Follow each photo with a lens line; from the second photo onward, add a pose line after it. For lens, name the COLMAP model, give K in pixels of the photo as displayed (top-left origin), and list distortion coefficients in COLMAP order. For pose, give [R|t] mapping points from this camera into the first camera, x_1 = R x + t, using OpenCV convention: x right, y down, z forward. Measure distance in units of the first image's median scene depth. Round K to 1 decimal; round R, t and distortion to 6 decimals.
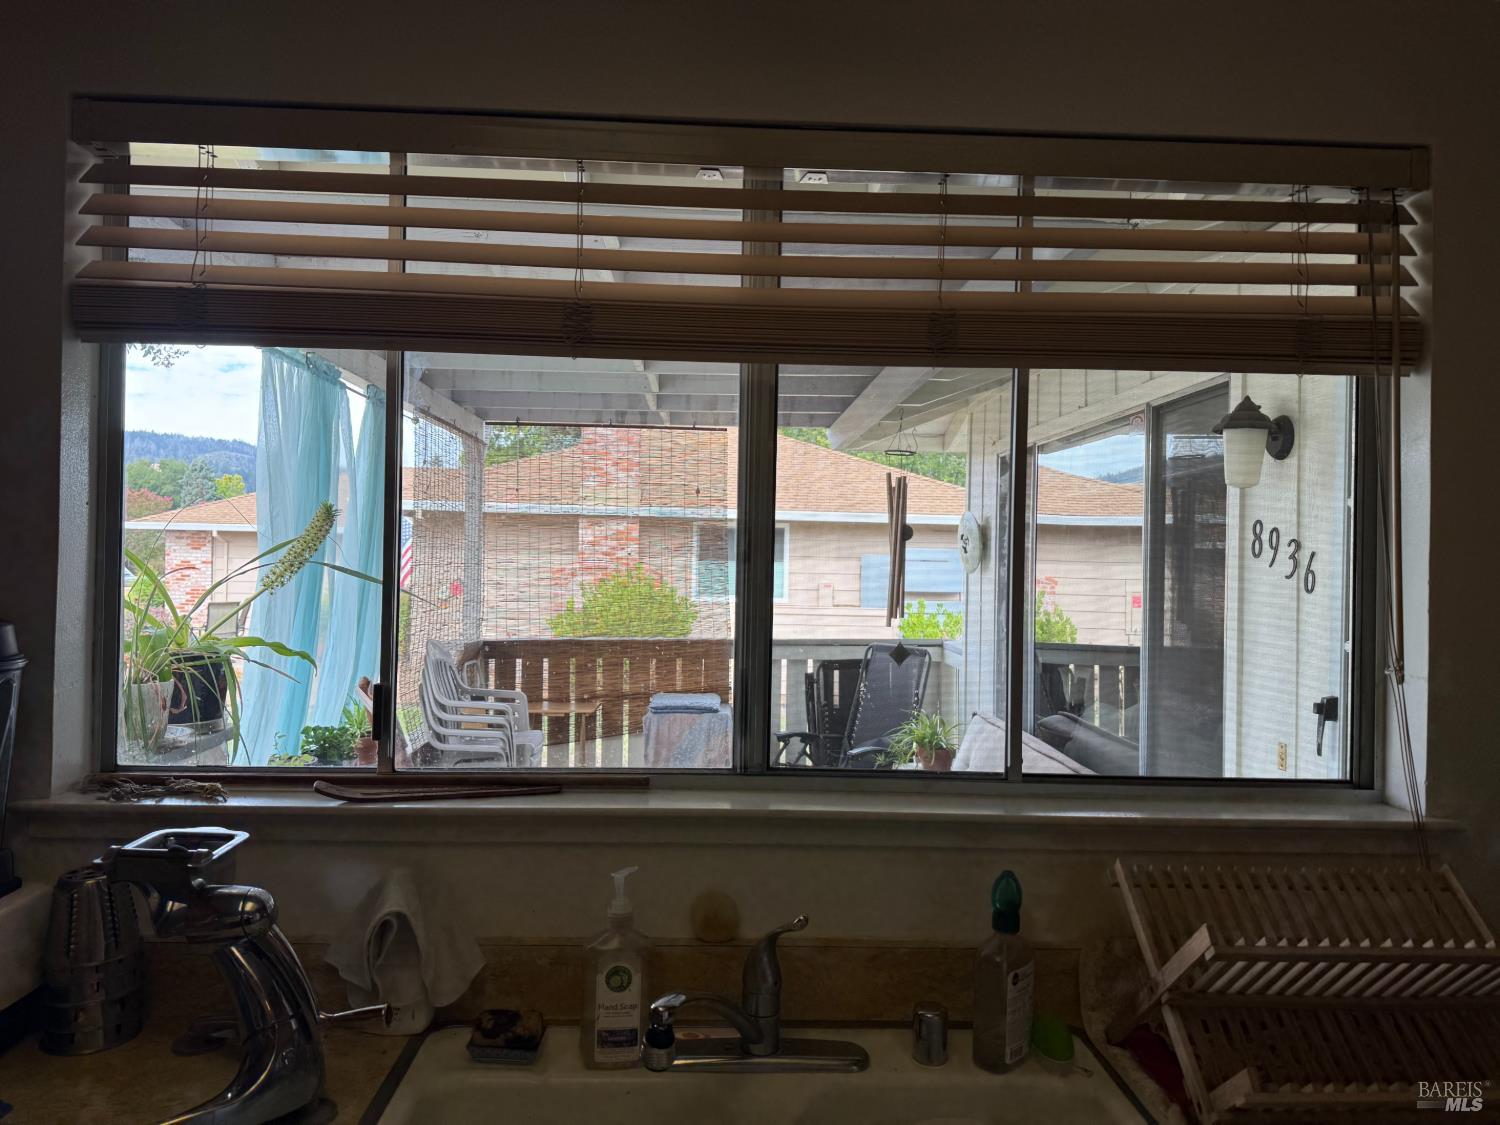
lens RADIAL K [[1059.6, 0, 750.0], [0, 1059.6, 562.5], [0, 0, 1]] dist [0.045065, -0.067095]
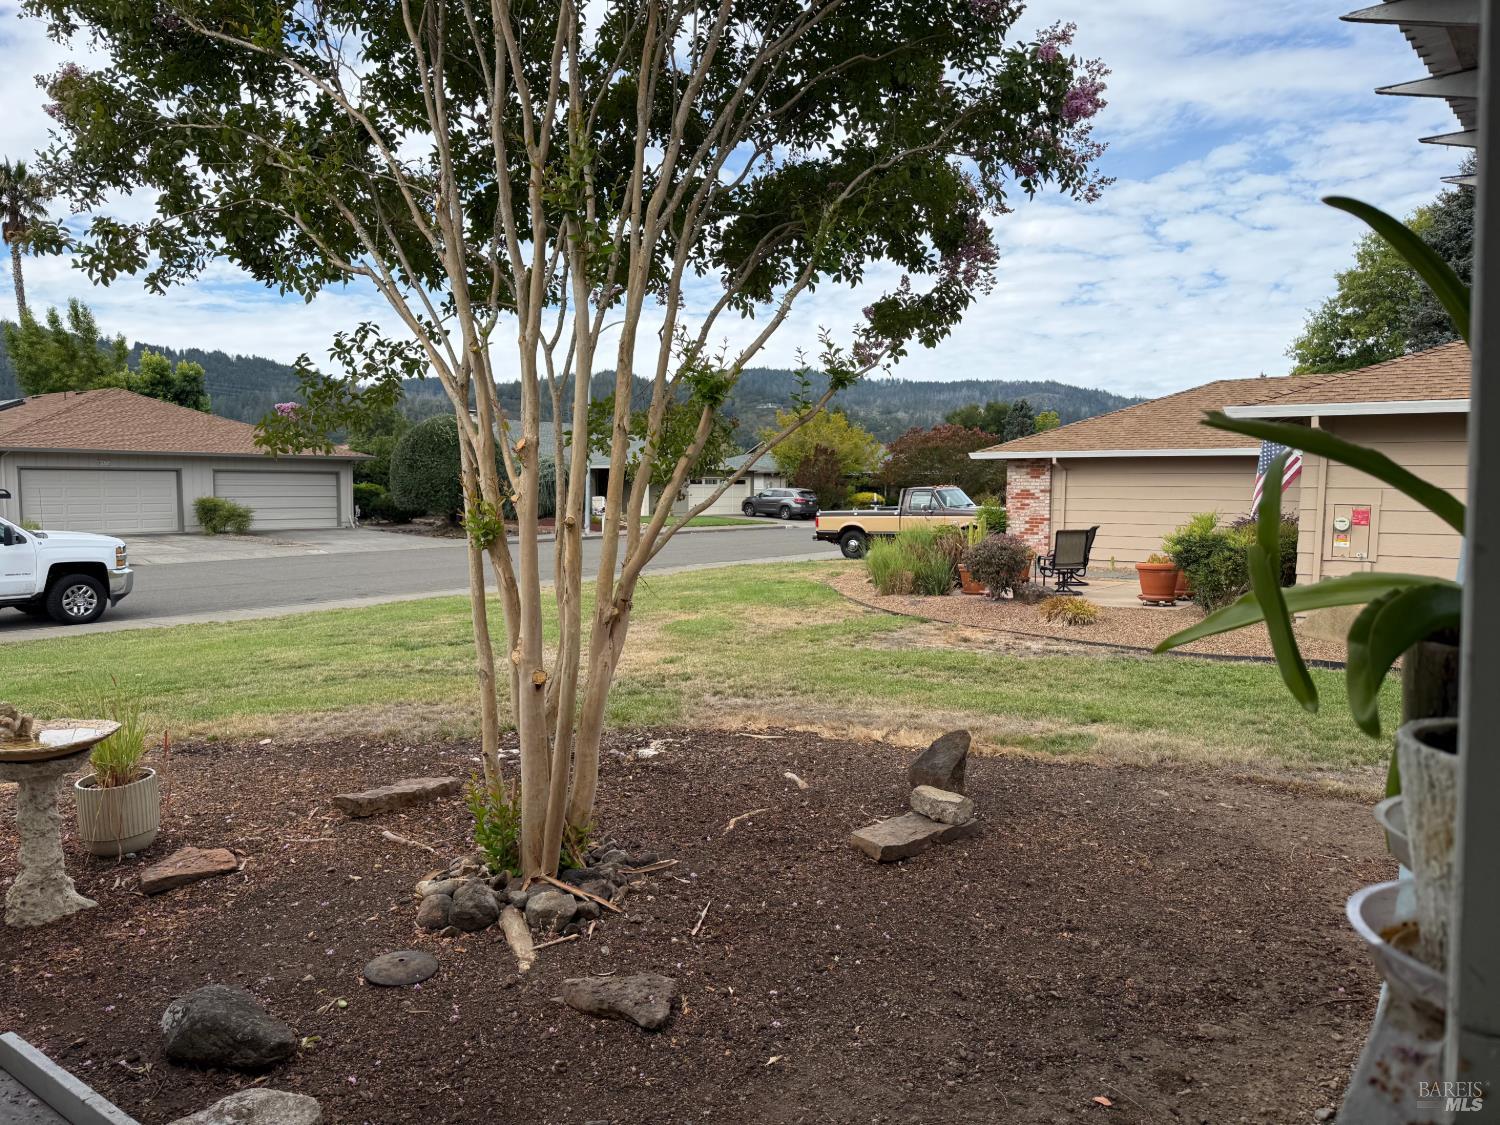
lens RADIAL K [[1059.6, 0, 750.0], [0, 1059.6, 562.5], [0, 0, 1]] dist [0.045065, -0.067095]
pose [[0.751944, 0.030912, -0.658502, -0.064329], [0.010144, 0.998239, 0.058444, 0.005663], [0.659149, -0.050626, 0.750307, 0.078401]]
